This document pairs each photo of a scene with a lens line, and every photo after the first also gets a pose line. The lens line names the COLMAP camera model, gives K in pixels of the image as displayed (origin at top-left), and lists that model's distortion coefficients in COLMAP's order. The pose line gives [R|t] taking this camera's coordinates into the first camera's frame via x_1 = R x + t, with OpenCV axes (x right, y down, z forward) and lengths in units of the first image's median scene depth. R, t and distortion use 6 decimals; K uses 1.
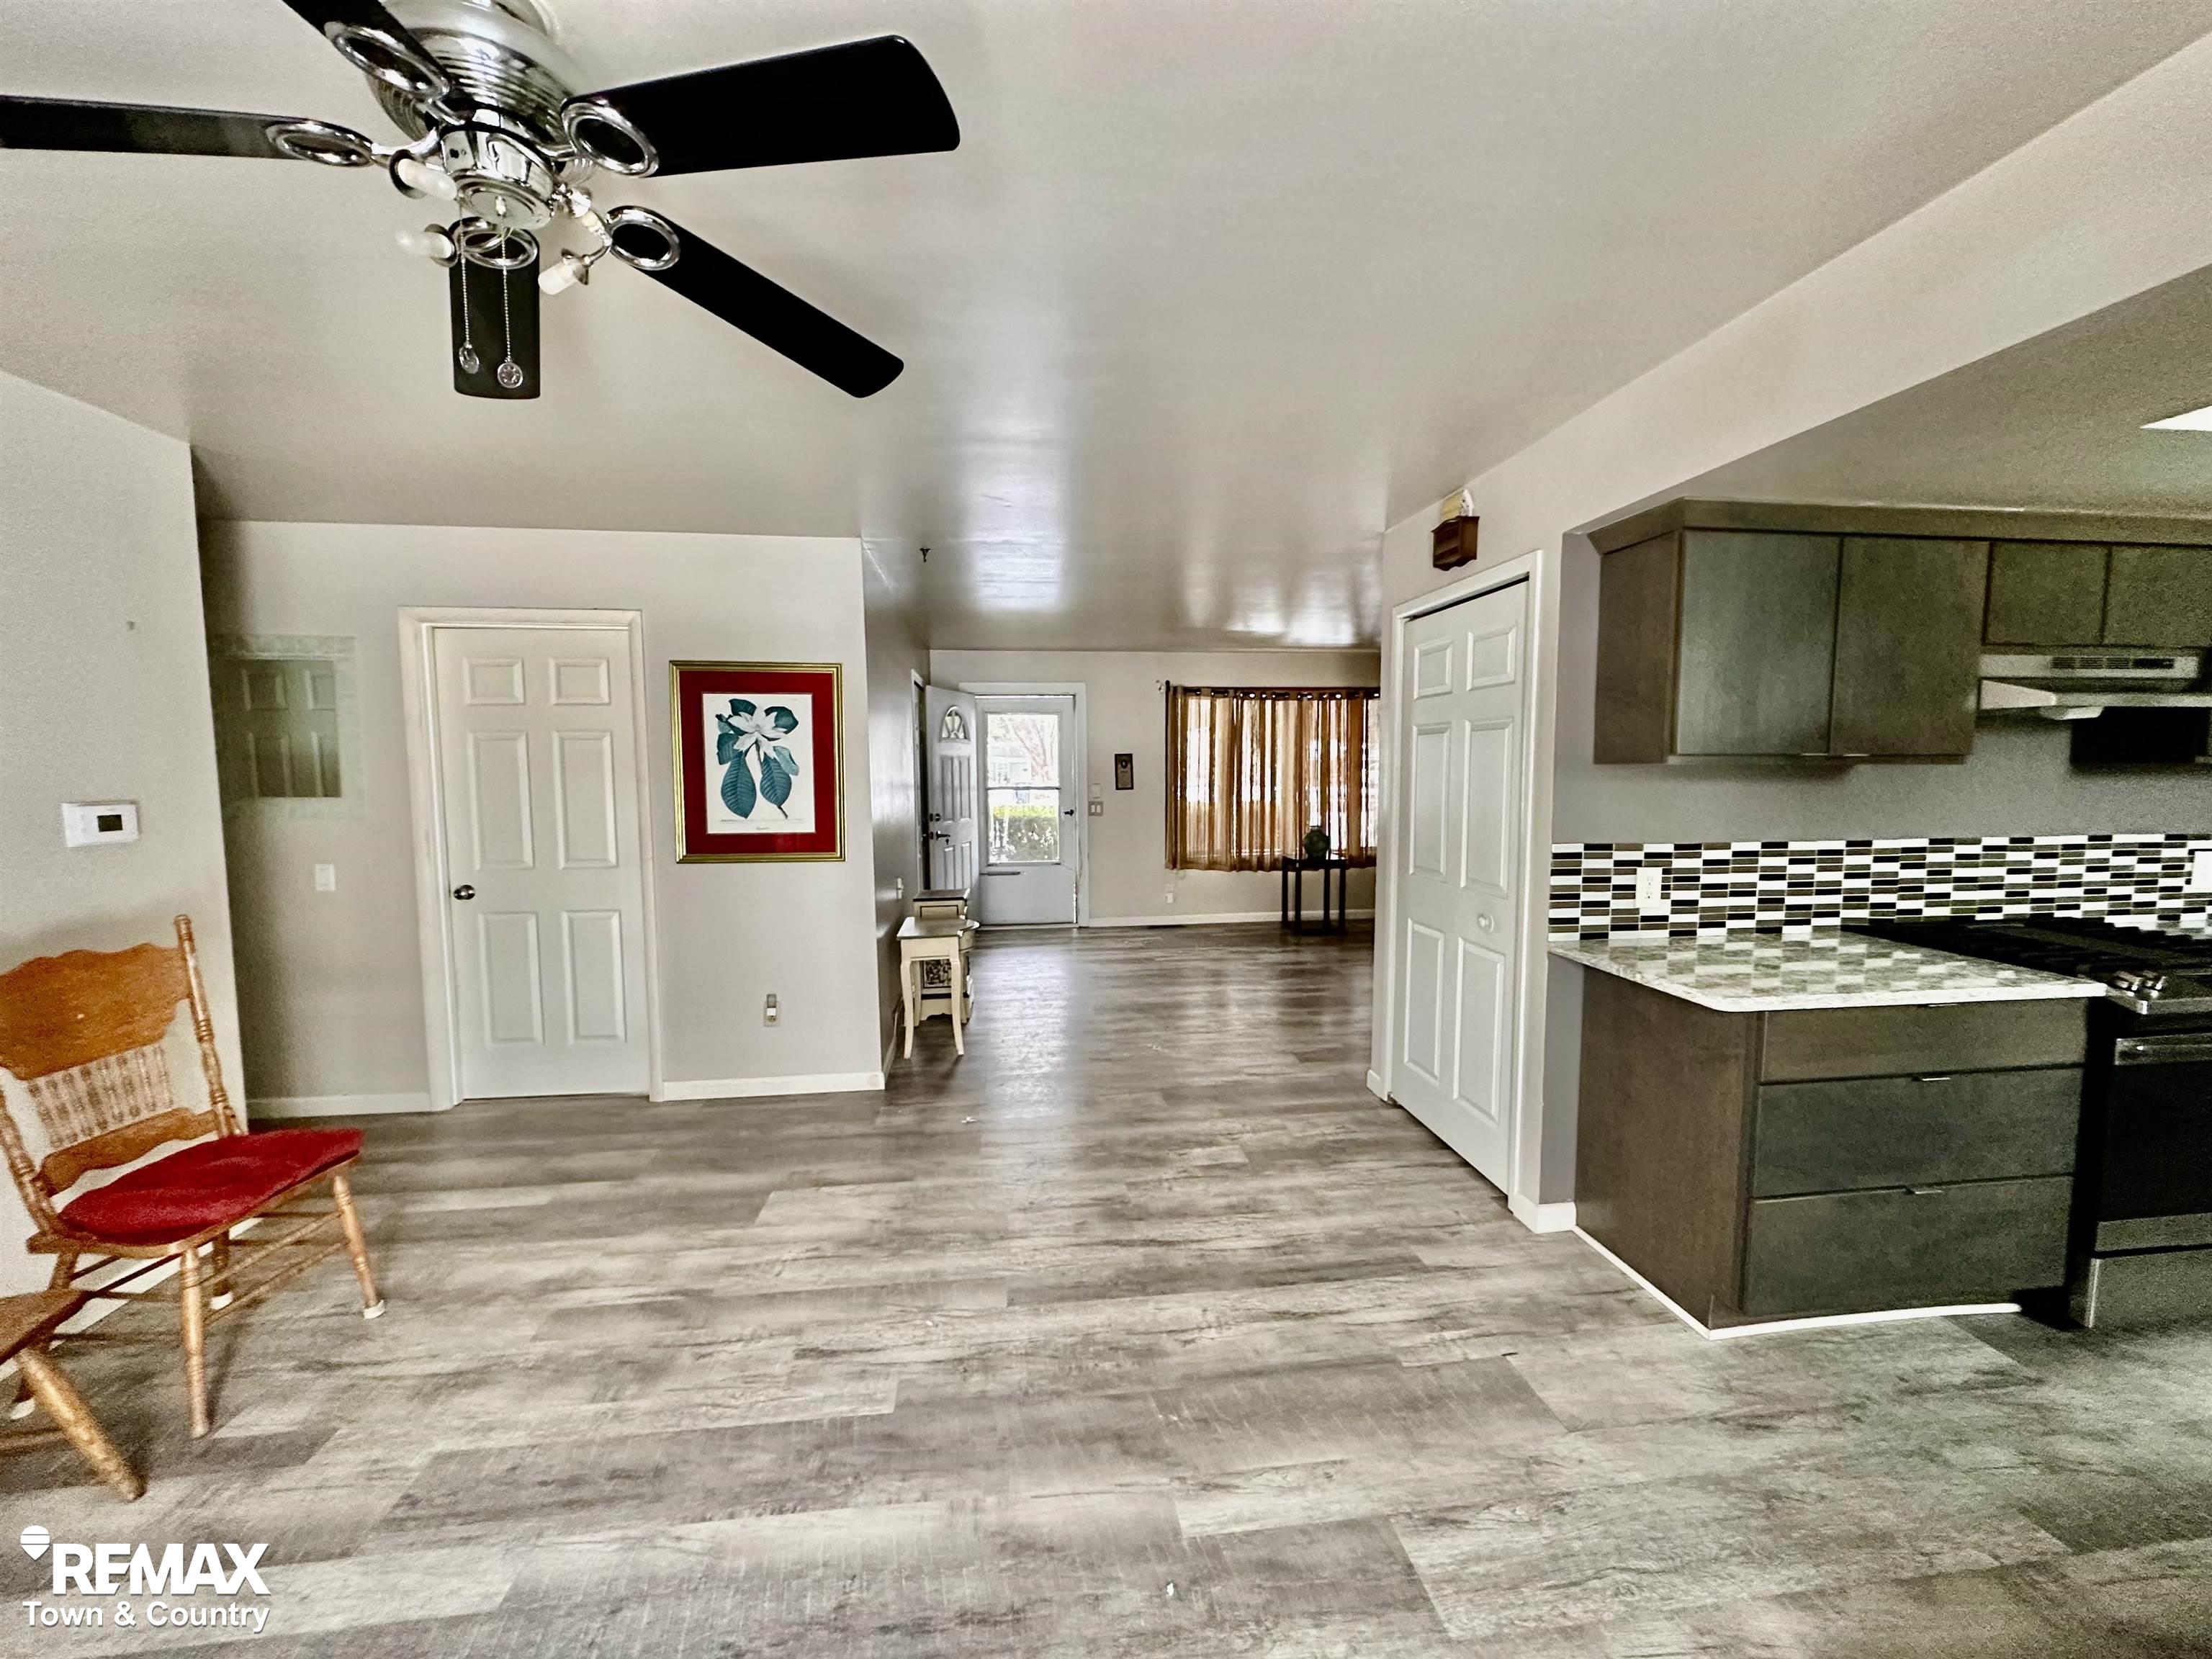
lens RADIAL K [[873.4, 0, 1113.0], [0, 873.4, 829.6], [0, 0, 1]] dist [-0.002803, -0.000004]
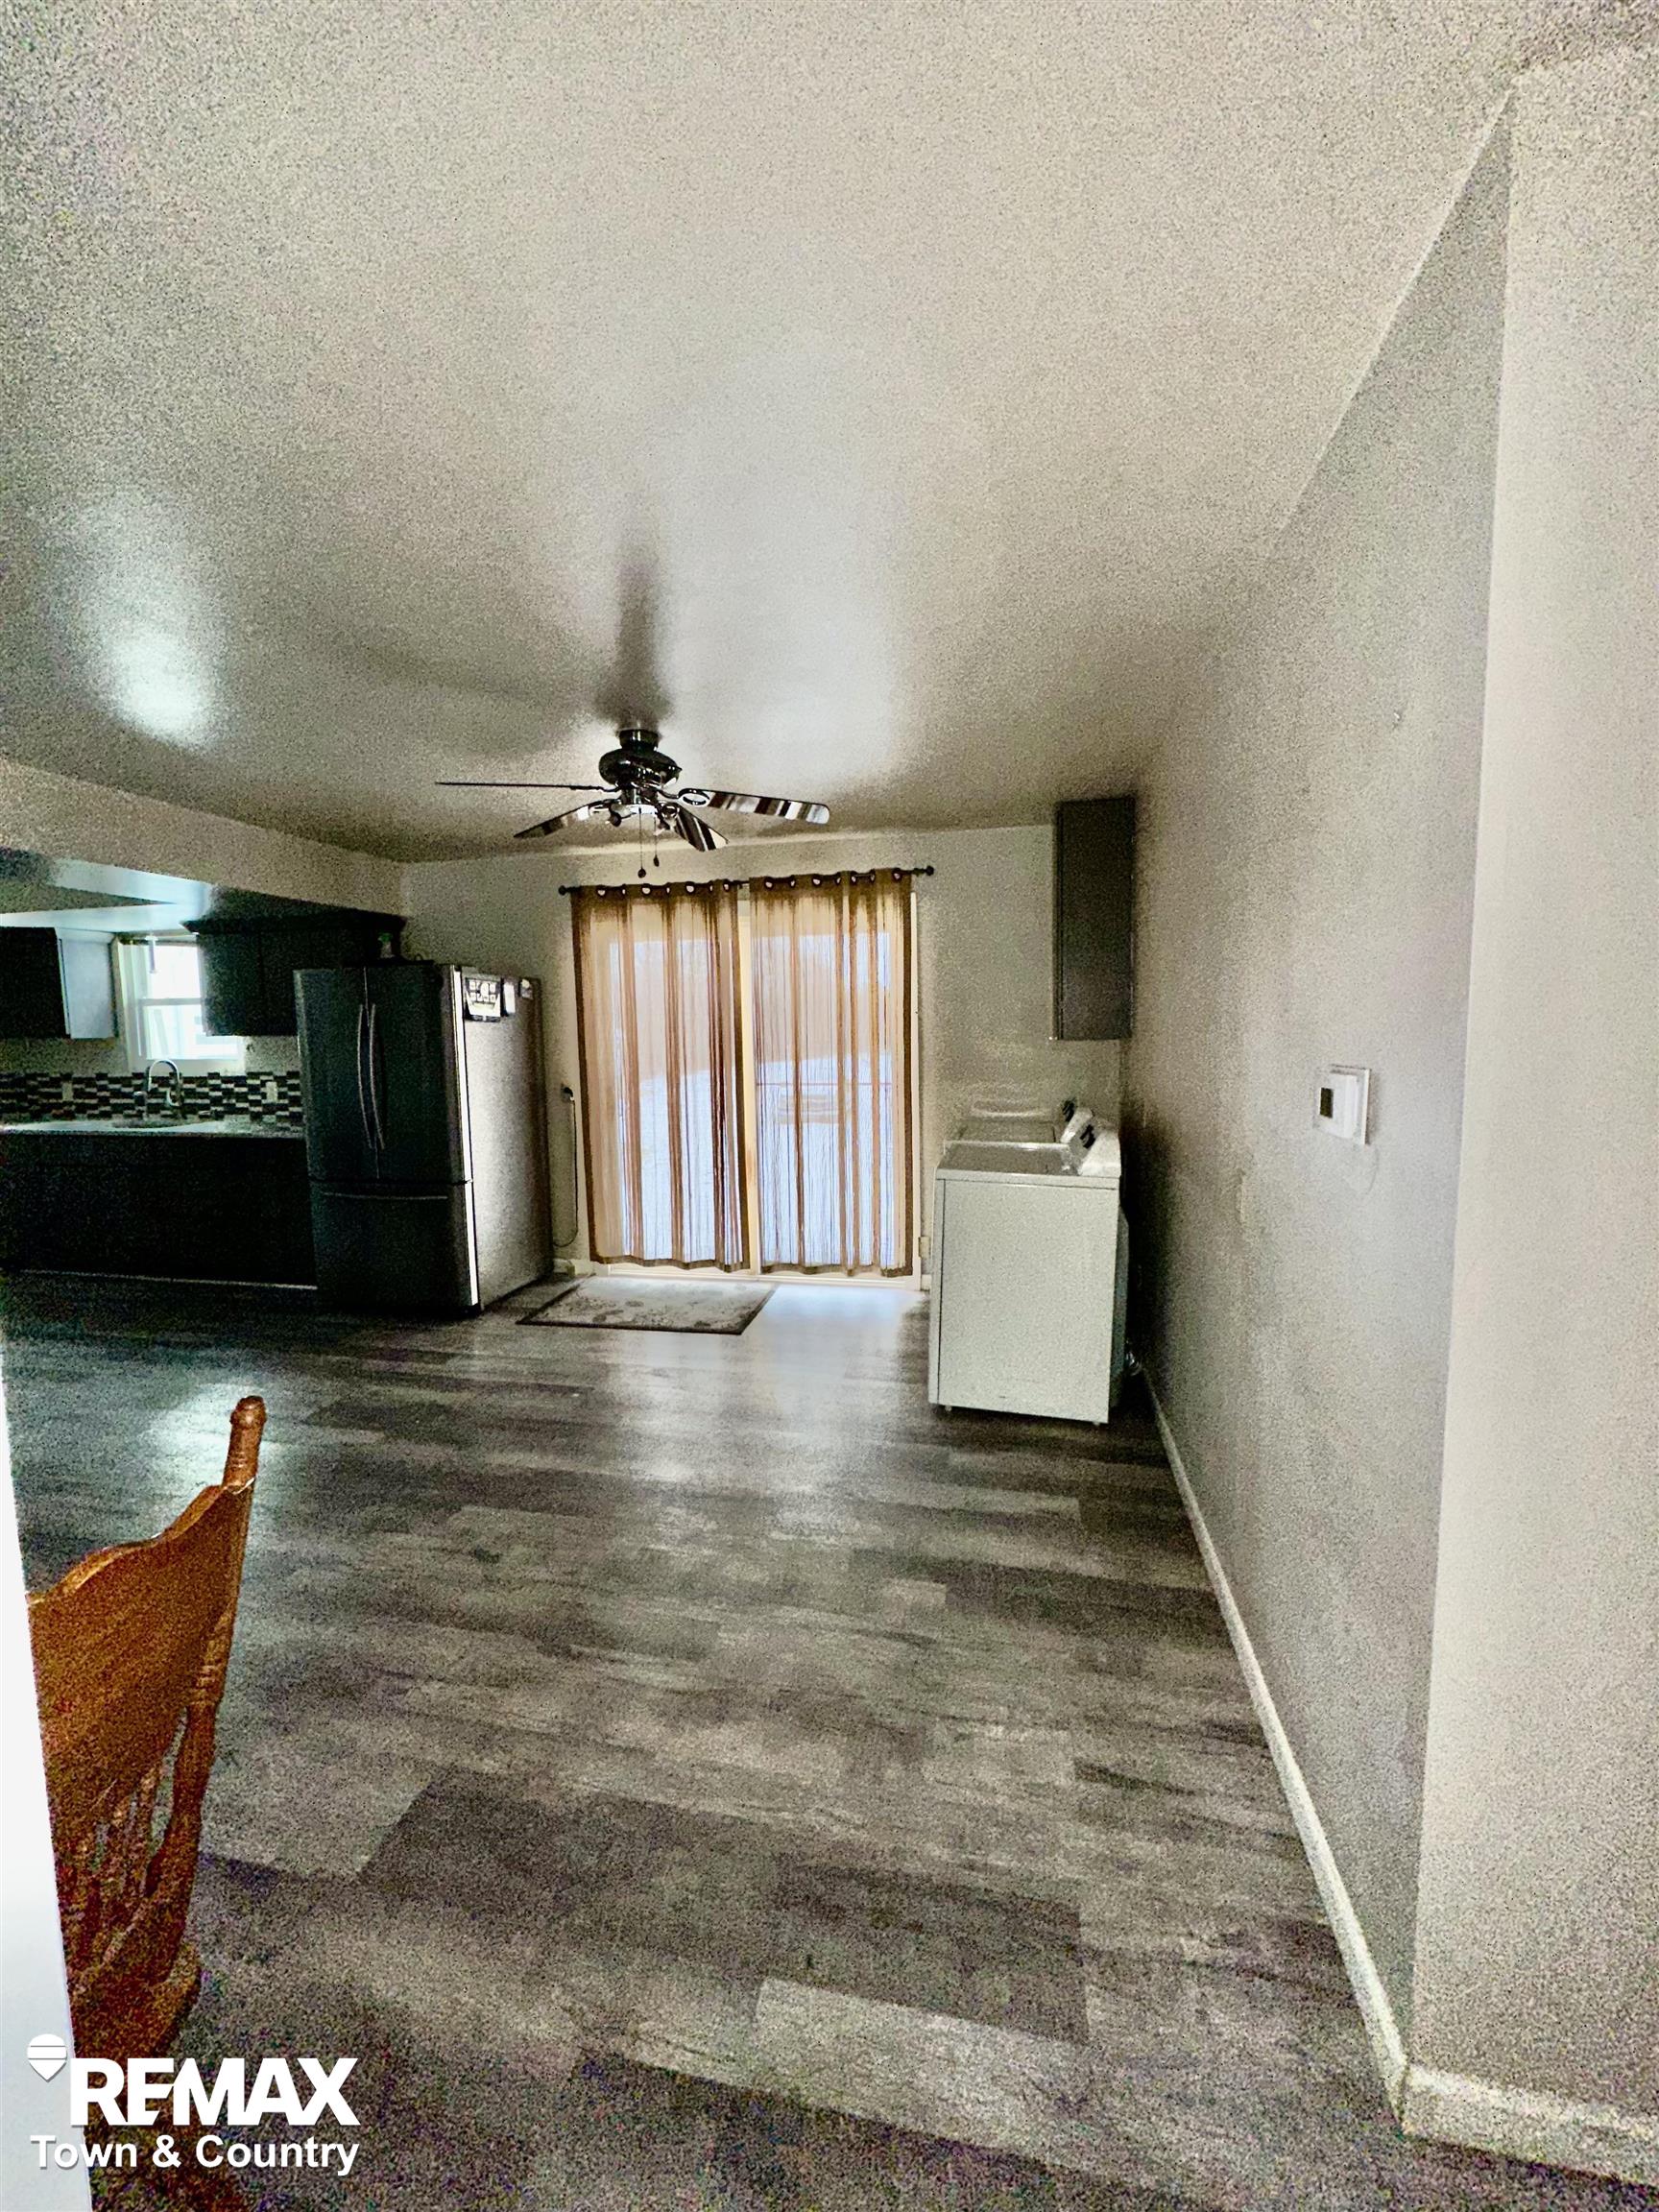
lens RADIAL K [[873.4, 0, 825.1], [0, 873.4, 1109.3], [0, 0, 1]] dist [-0.002803, -0.000004]
pose [[-0.944750, -0.012039, 0.327570, -1.005278], [0.045211, 0.984989, 0.166594, -0.115476], [-0.324658, 0.172199, -0.930024, 1.629418]]
